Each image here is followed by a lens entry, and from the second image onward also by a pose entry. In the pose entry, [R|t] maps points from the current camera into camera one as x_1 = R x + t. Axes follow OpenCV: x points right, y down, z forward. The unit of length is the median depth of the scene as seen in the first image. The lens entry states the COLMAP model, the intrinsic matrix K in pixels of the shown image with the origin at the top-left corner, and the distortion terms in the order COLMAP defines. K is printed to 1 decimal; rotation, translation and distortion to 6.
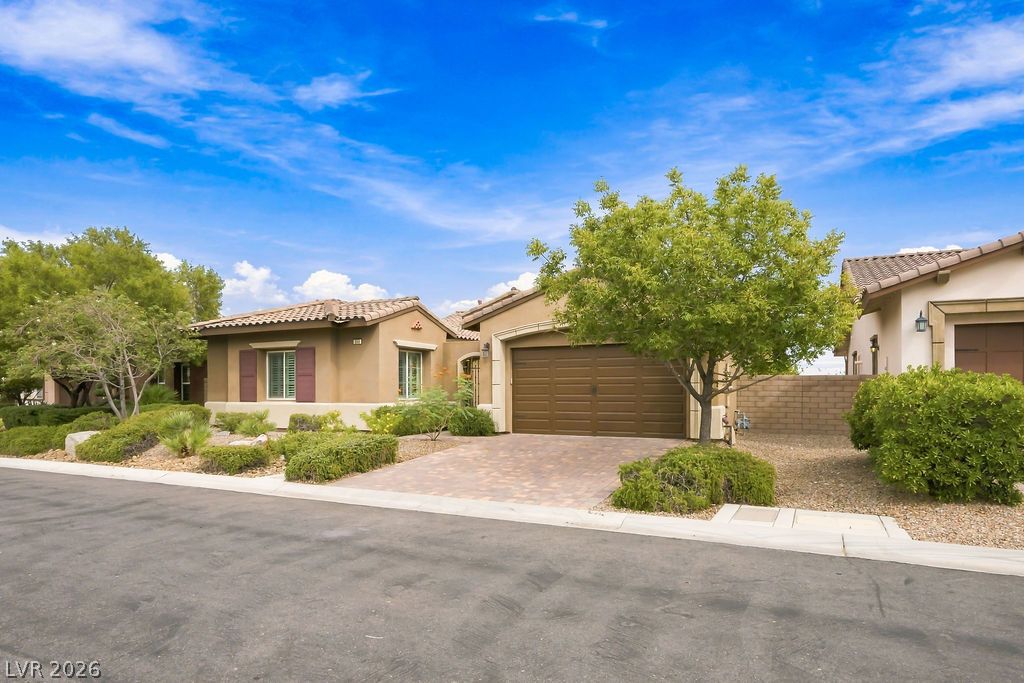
lens RADIAL K [[588.6, 0, 512.0], [0, 588.6, 341.5], [0, 0, 1]] dist [-0.002589, 0.001013]
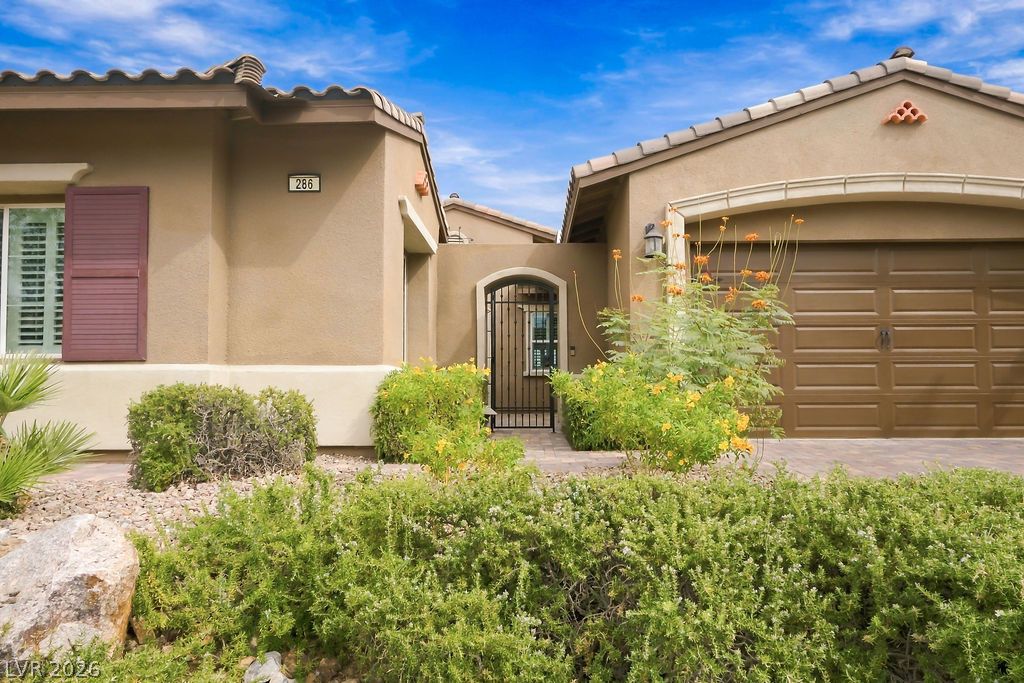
lens RADIAL K [[588.6, 0, 512.0], [0, 588.6, 341.5], [0, 0, 1]] dist [-0.002589, 0.001013]
pose [[0.899822, 0.035991, 0.434770, -0.297062], [-0.035124, 0.999333, -0.010032, 0.089715], [-0.434841, -0.006243, 0.900486, 0.638123]]
